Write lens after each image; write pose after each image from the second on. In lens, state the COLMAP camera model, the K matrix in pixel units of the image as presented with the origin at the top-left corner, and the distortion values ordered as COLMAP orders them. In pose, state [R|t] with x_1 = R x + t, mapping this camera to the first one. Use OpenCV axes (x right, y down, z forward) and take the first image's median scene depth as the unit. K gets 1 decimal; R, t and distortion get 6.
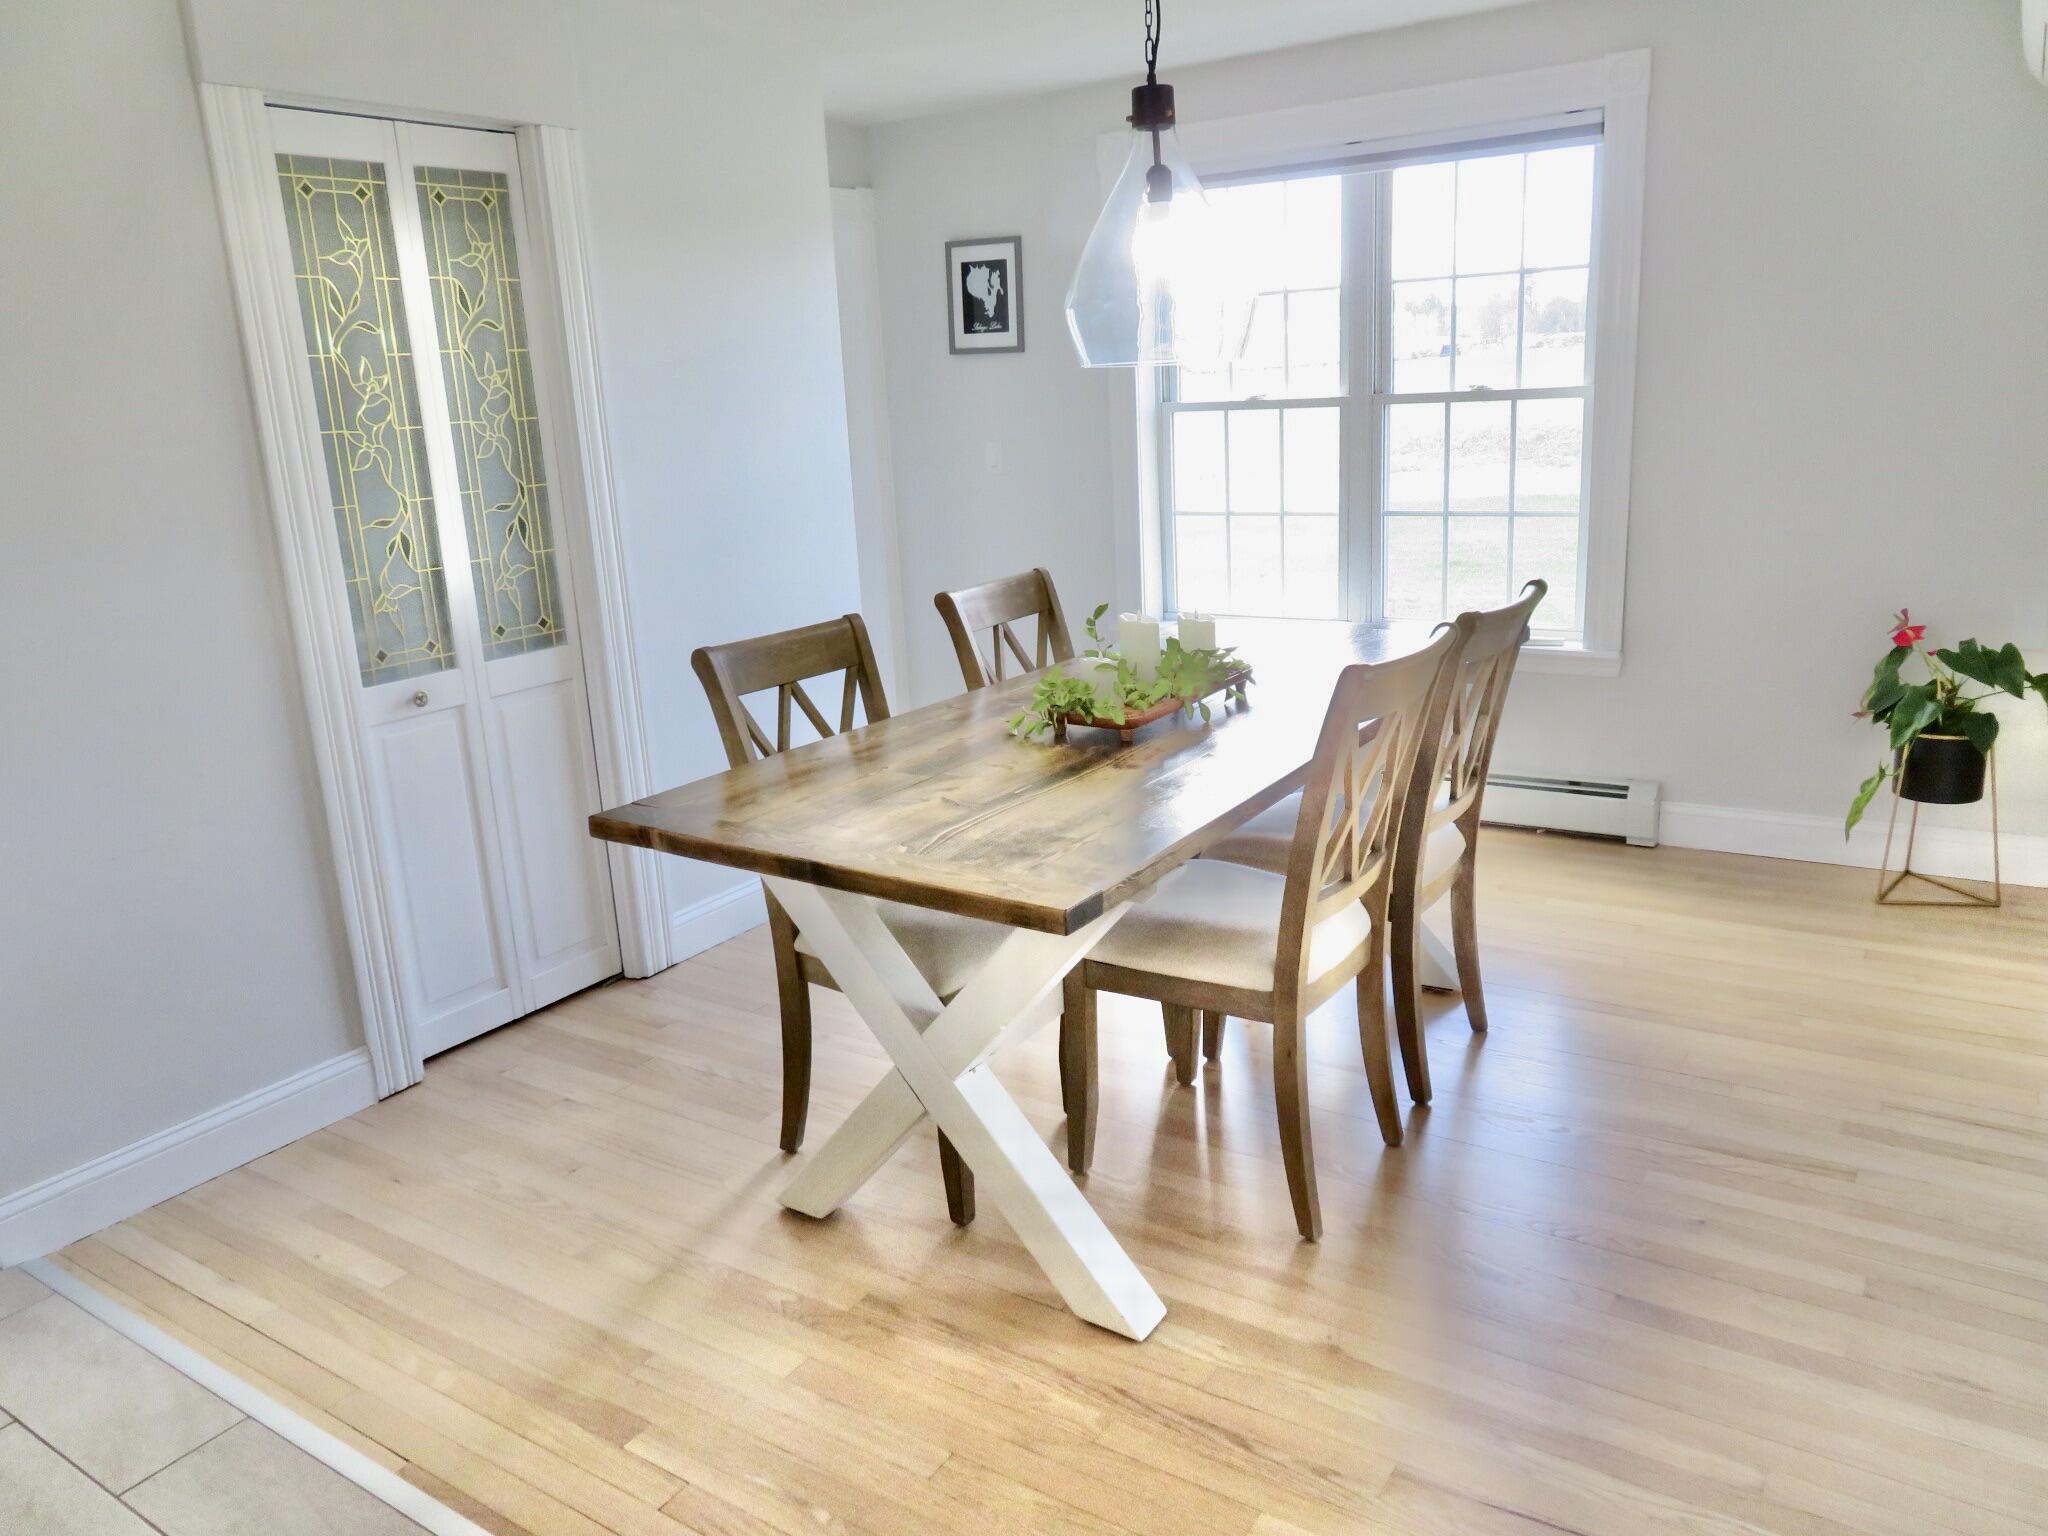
lens RADIAL K [[1461.1, 0, 1009.8], [0, 1461.1, 767.5], [0, 0, 1]] dist [0.000198, -0.009090]
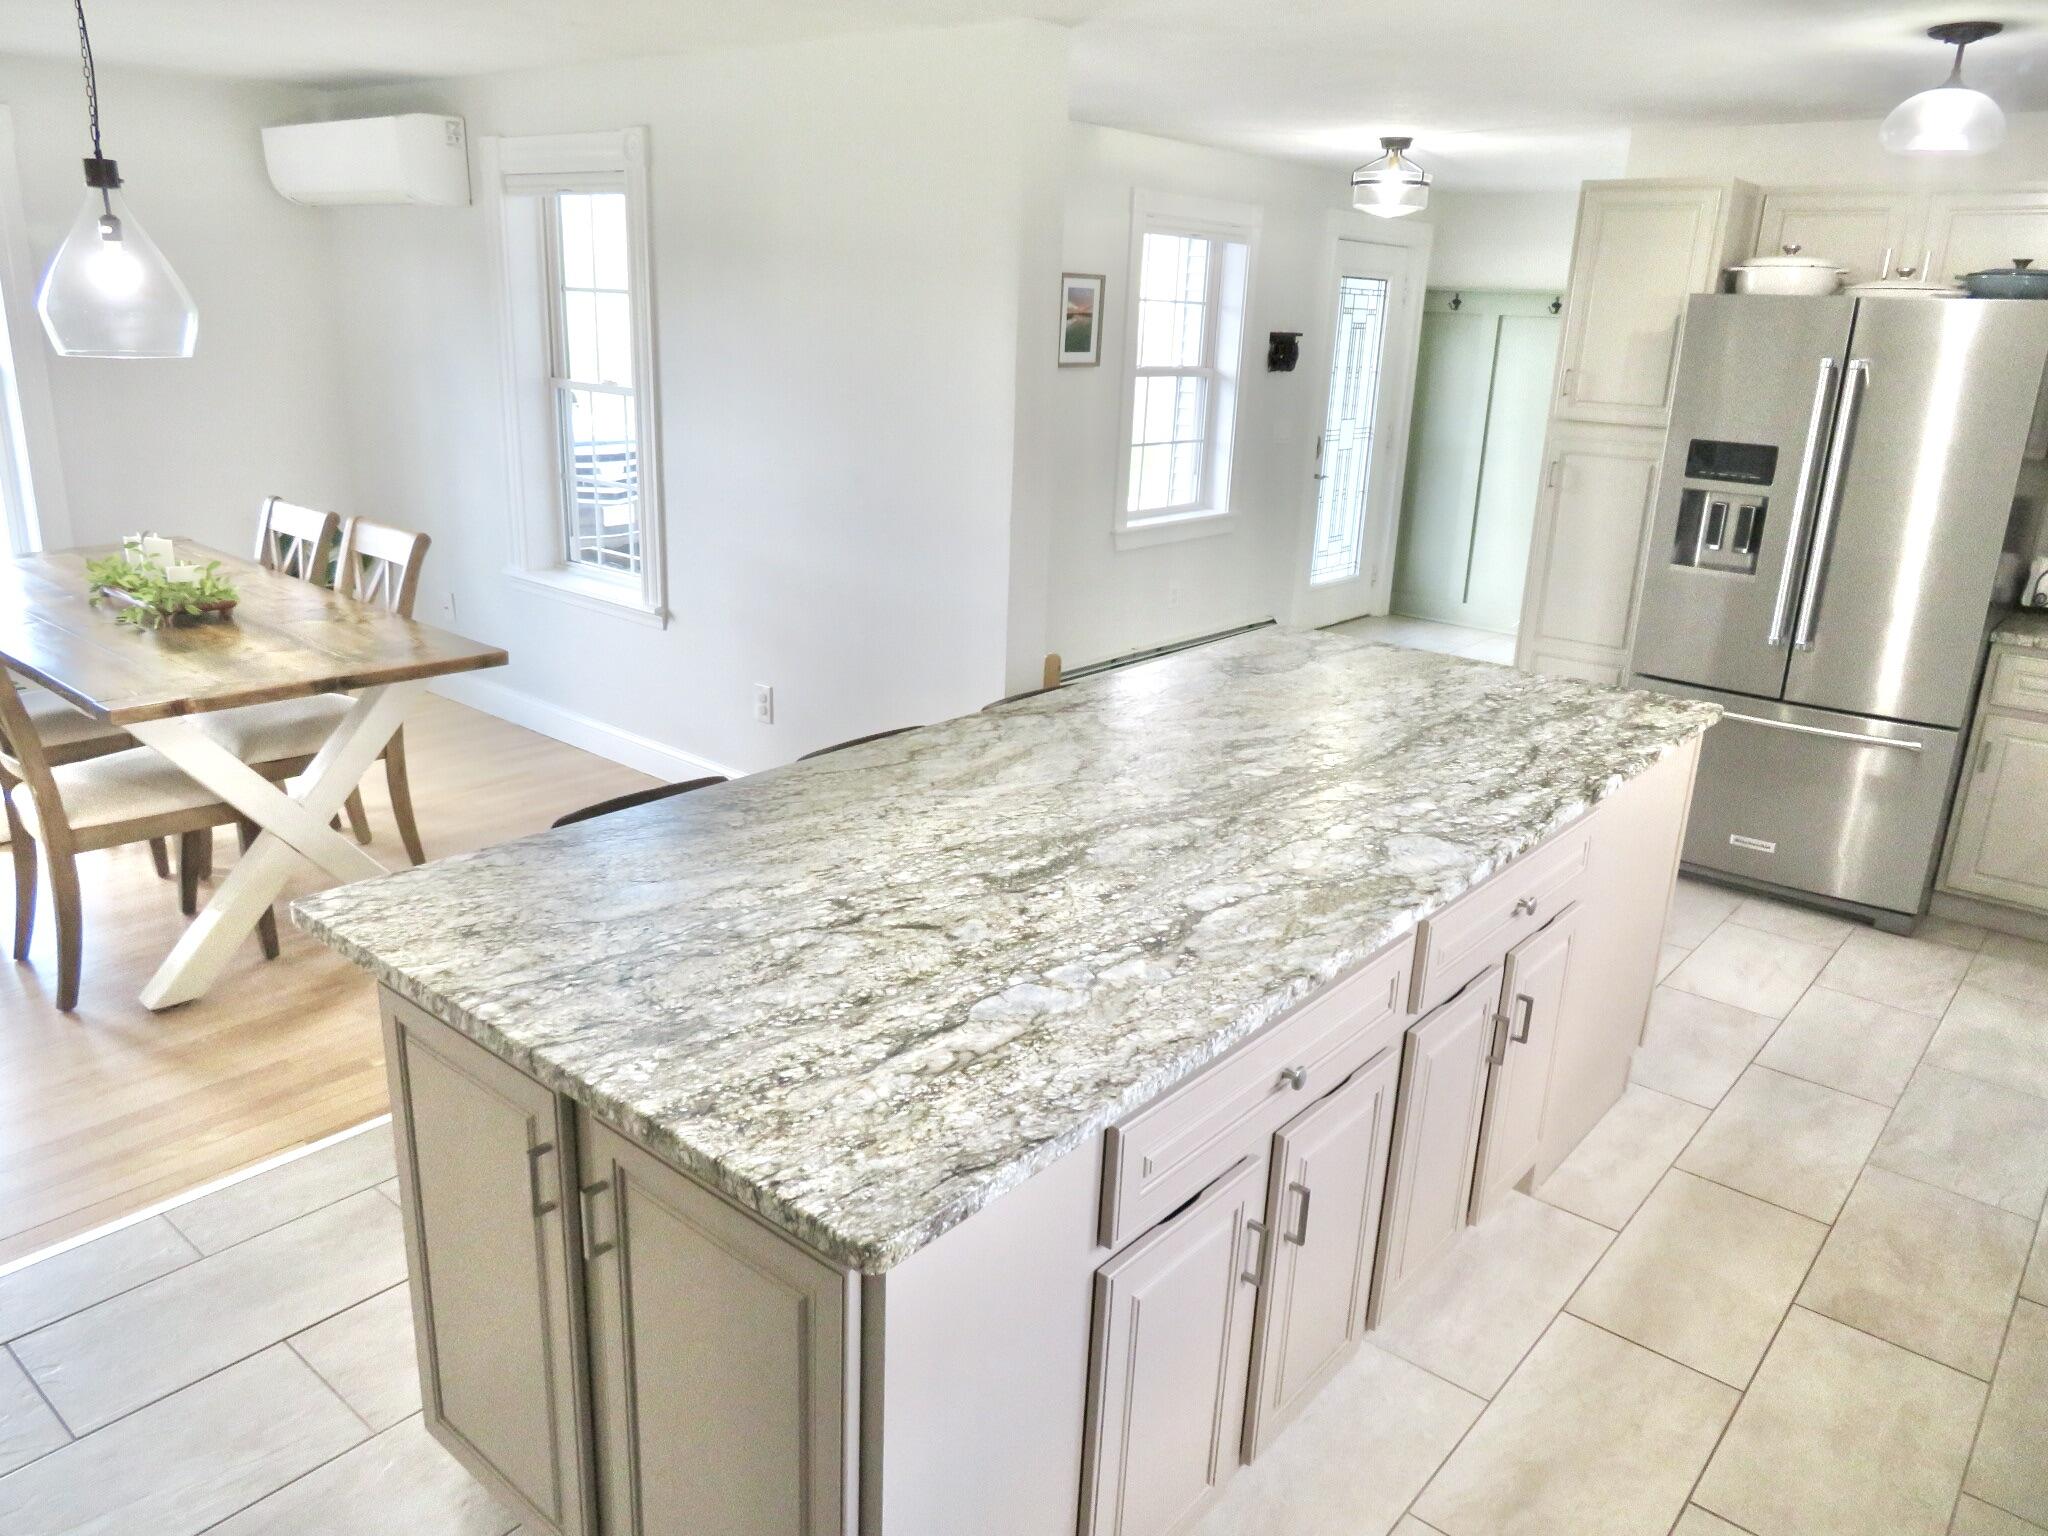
lens RADIAL K [[1461.1, 0, 1017.8], [0, 1461.1, 773.2], [0, 0, 1]] dist [0.000198, -0.009090]
pose [[0.105679, -0.248037, 0.962969, -1.301221], [0.206250, 0.952800, 0.222784, -0.031027], [-0.972776, 0.175069, 0.151849, 0.026751]]
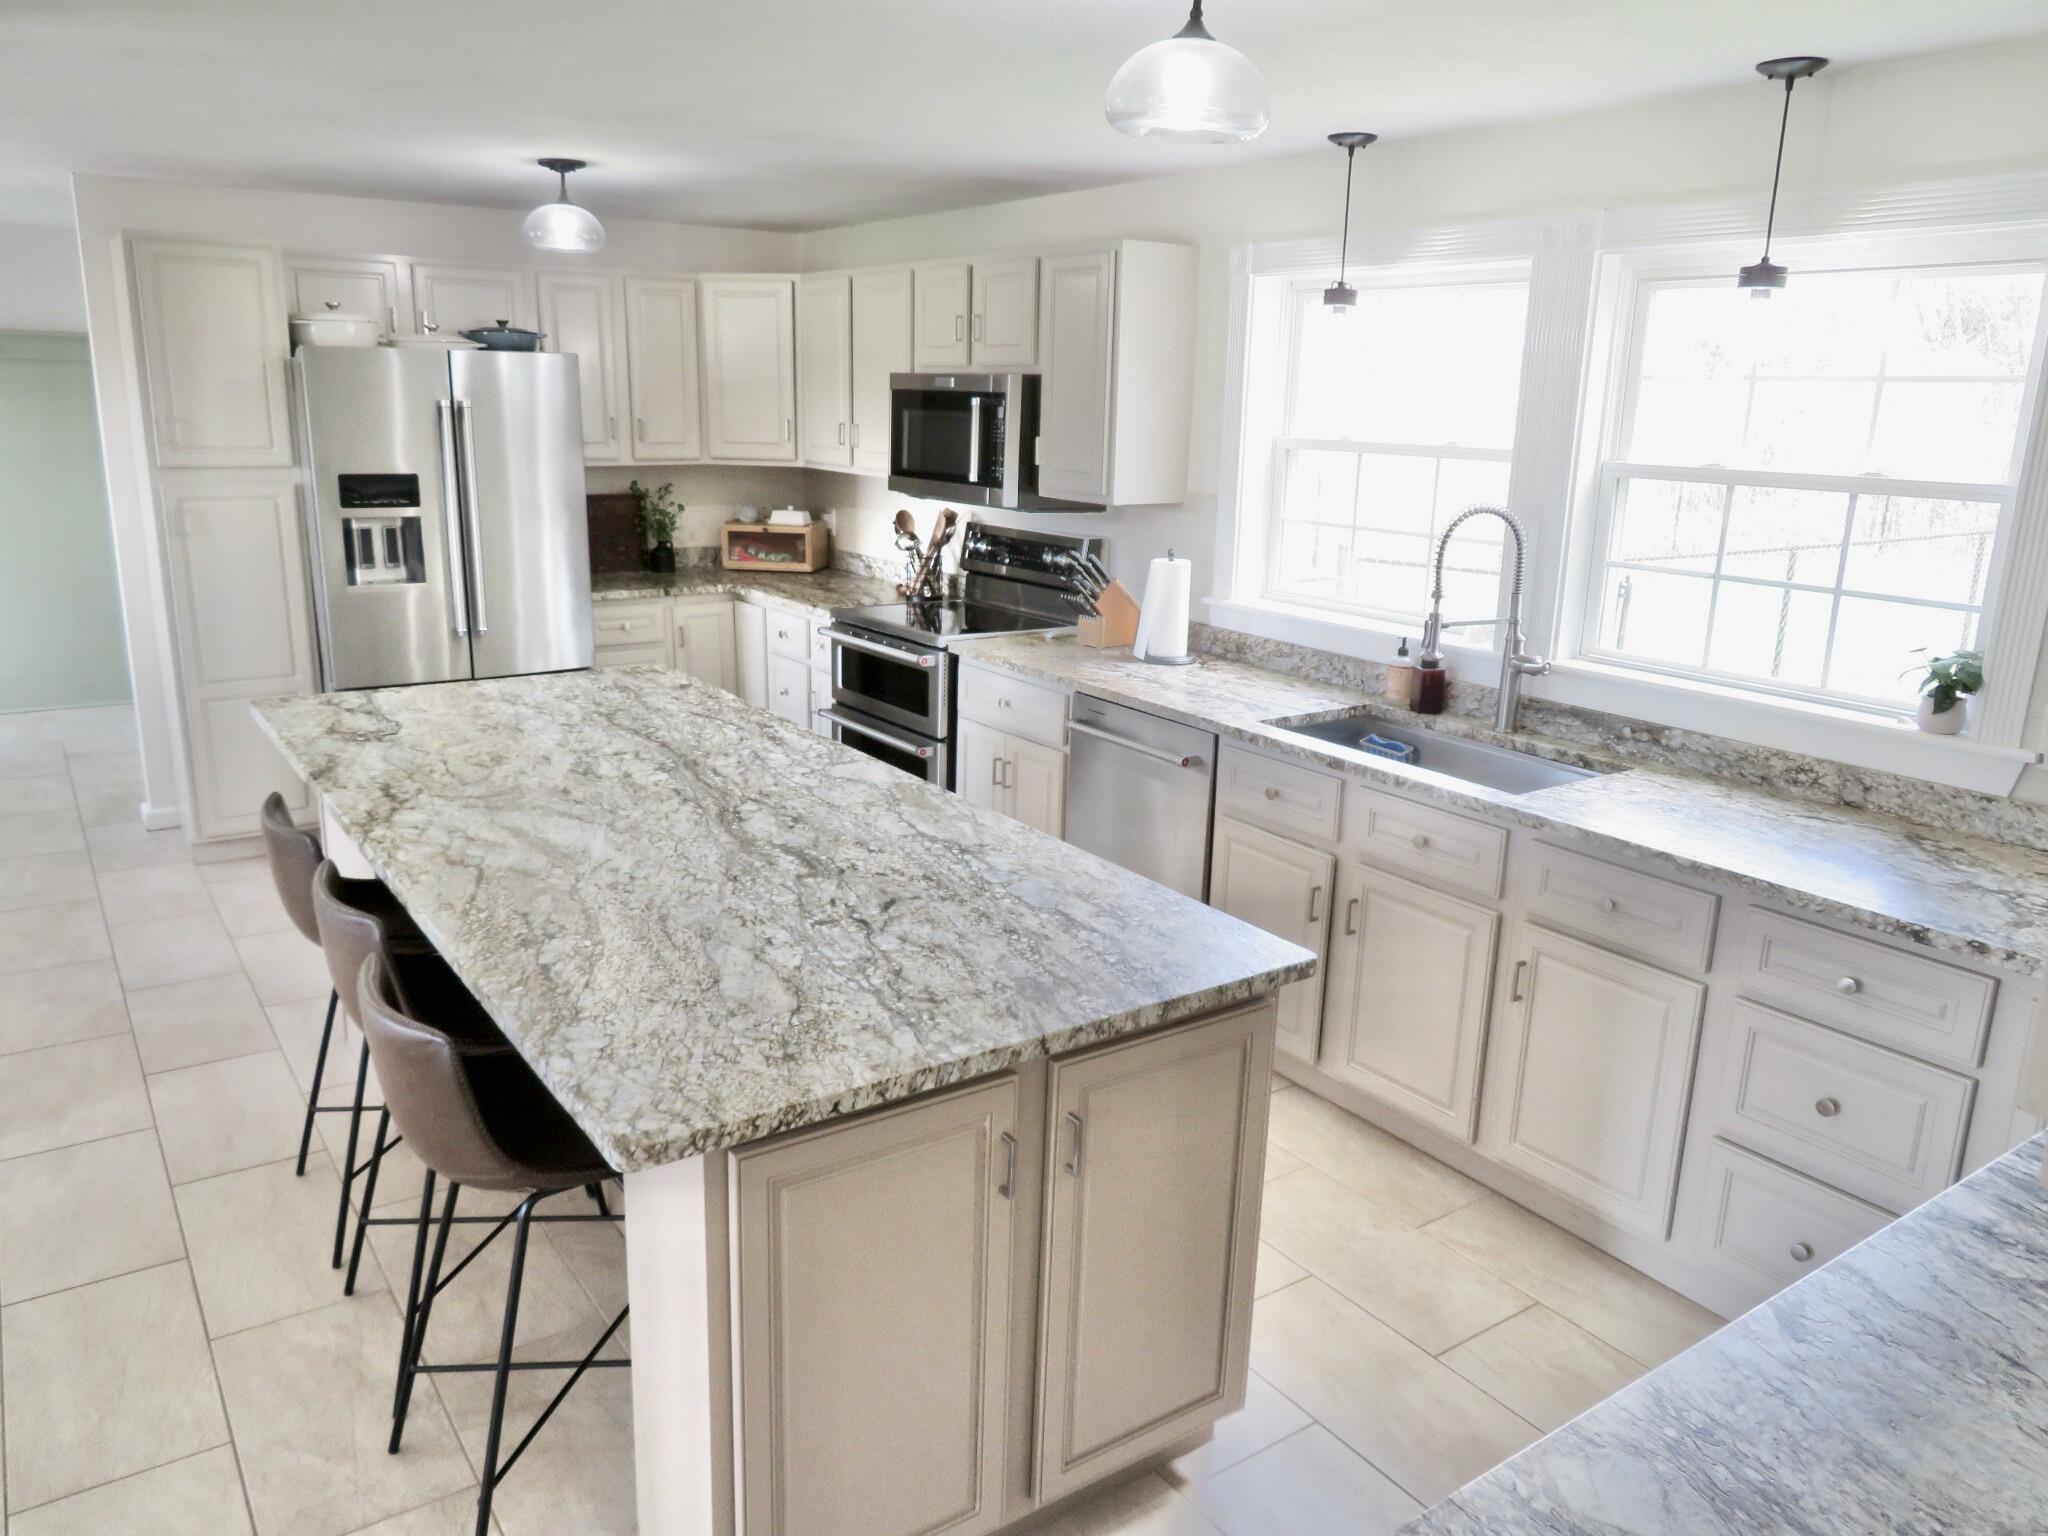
lens RADIAL K [[1461.1, 0, 1011.9], [0, 1461.1, 766.3], [0, 0, 1]] dist [0.000198, -0.009090]
pose [[-0.932831, -0.062378, 0.354874, -0.679492], [0.111593, 0.886458, 0.449154, -0.549114], [-0.342598, 0.458587, -0.819954, 1.810377]]
